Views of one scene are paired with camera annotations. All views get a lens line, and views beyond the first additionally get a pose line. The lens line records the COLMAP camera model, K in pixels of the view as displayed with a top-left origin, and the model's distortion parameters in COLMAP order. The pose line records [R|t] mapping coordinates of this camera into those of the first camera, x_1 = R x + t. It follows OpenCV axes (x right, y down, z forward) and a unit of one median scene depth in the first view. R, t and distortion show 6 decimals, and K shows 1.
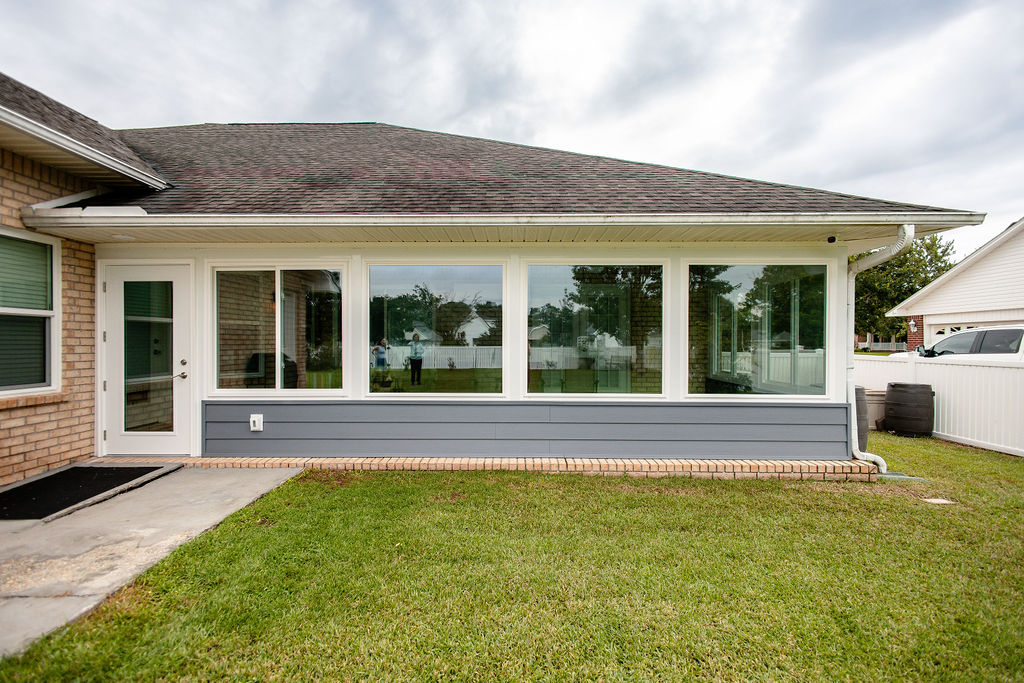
lens RADIAL K [[455.3, 0, 502.4], [0, 455.3, 342.7], [0, 0, 1]] dist [0.050930, -0.000241]
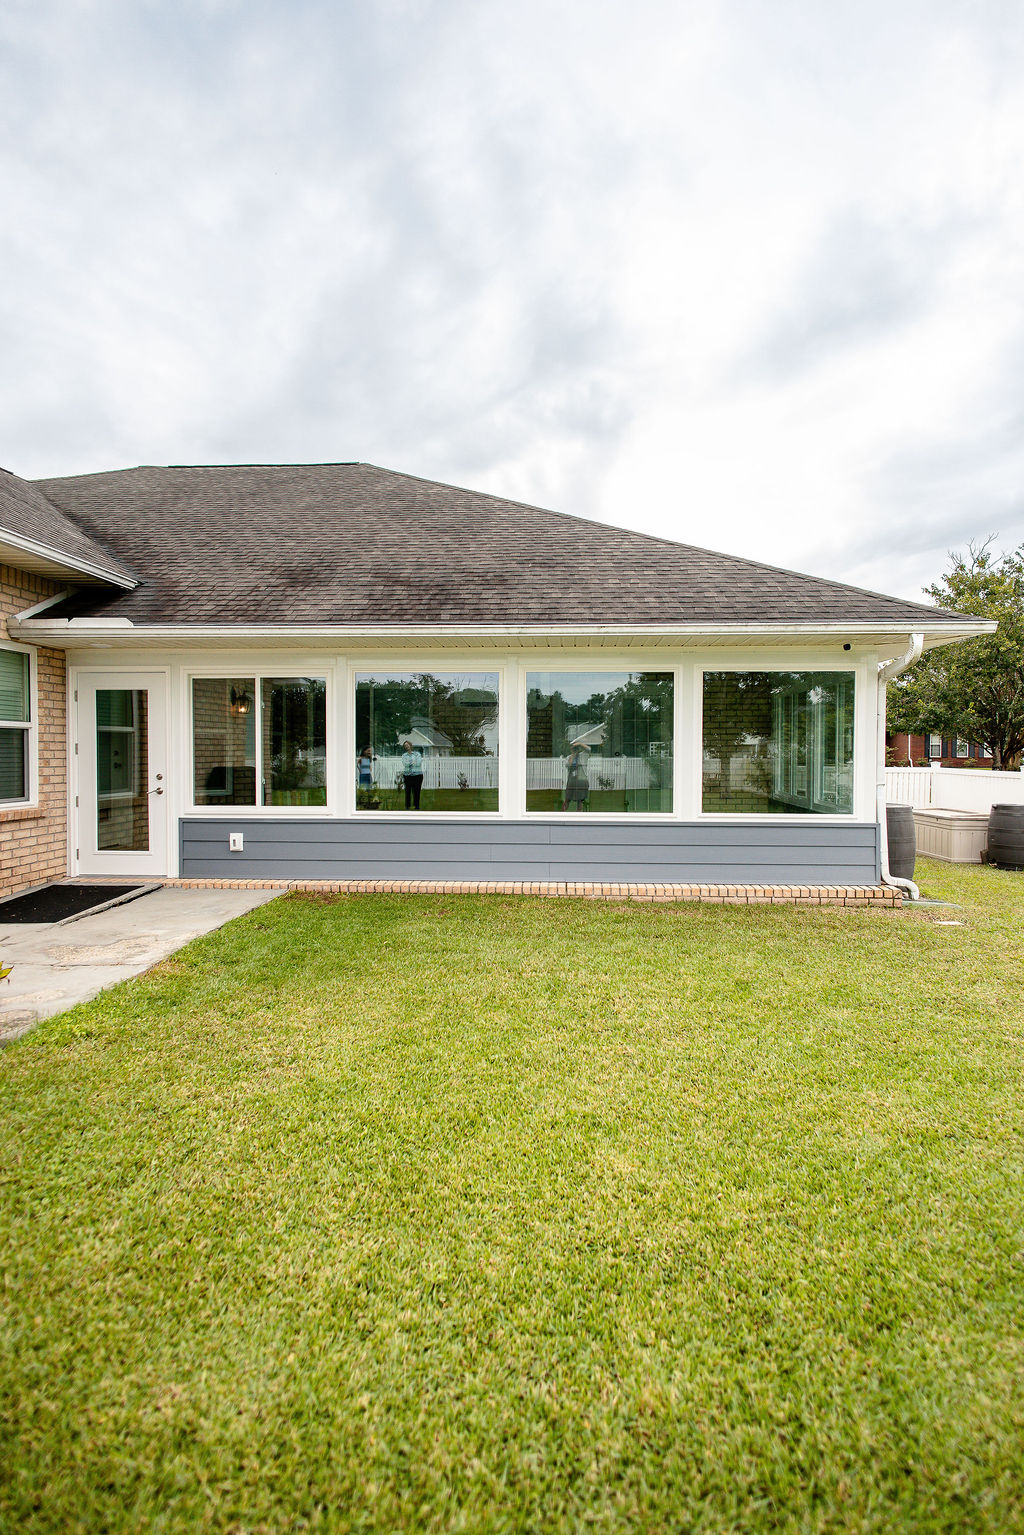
lens RADIAL K [[682.6, 0, 516.8], [0, 682.6, 760.9], [0, 0, 1]] dist [0.050930, -0.000241]
pose [[0.999223, 0.001832, -0.039364, 0.089747], [-0.001249, 0.999889, 0.014831, -0.011961], [0.039387, -0.014771, 0.999115, -0.370923]]
